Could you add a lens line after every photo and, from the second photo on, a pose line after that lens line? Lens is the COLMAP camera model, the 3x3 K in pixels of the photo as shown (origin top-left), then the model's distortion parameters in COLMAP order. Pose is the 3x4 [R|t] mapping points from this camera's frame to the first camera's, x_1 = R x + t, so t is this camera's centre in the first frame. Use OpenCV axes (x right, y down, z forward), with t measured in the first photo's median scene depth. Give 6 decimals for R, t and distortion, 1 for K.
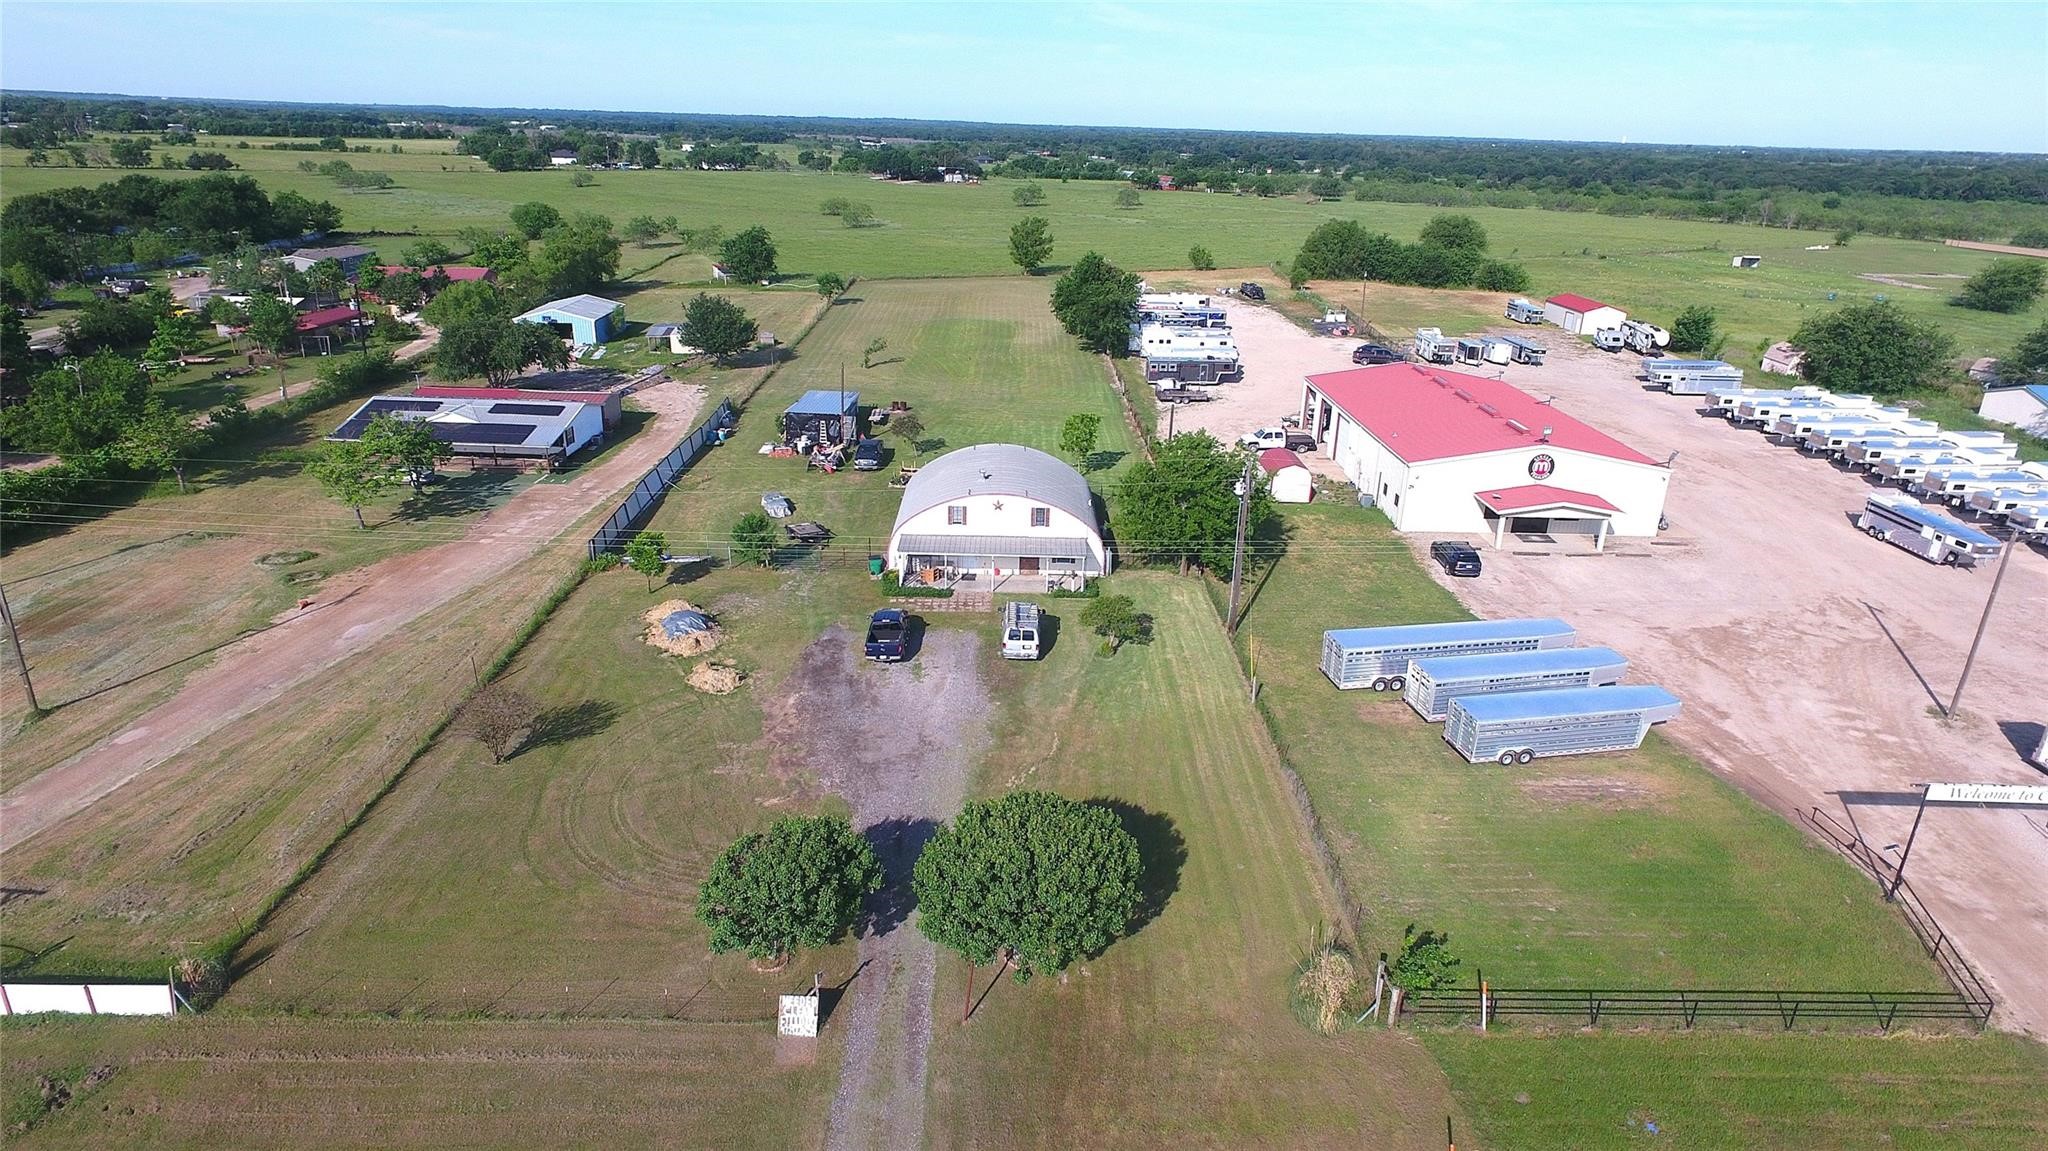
lens RADIAL K [[1177.2, 0, 1032.0], [0, 1177.2, 580.3], [0, 0, 1]] dist [-0.005347, 0.013992]
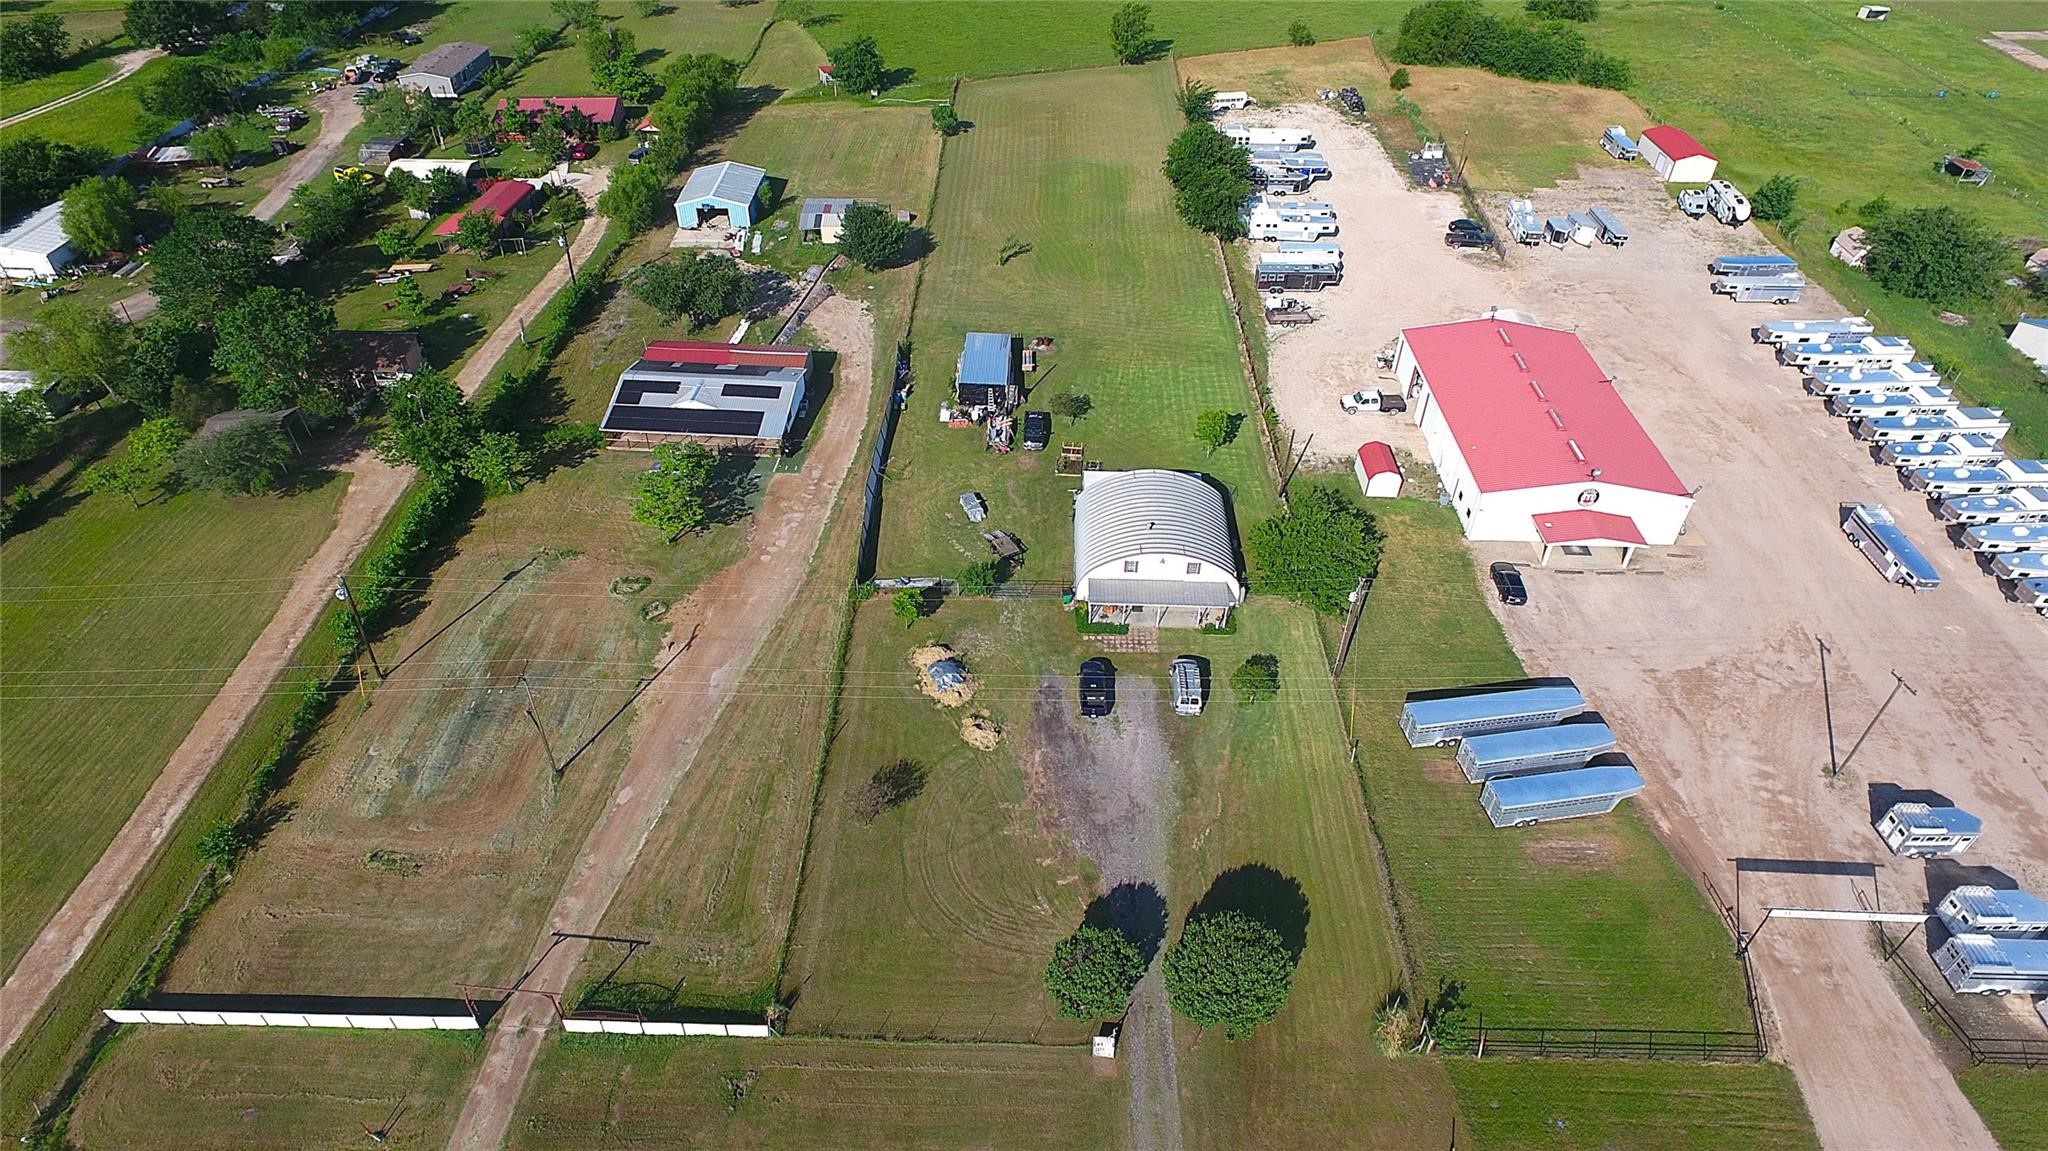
lens RADIAL K [[1177.2, 0, 1032.0], [0, 1177.2, 580.3], [0, 0, 1]] dist [-0.005347, 0.013992]
pose [[0.999432, 0.014637, -0.030348, -0.135160], [-0.004251, 0.948288, 0.317383, -0.461822], [0.033424, -0.317073, 0.947812, -0.264326]]
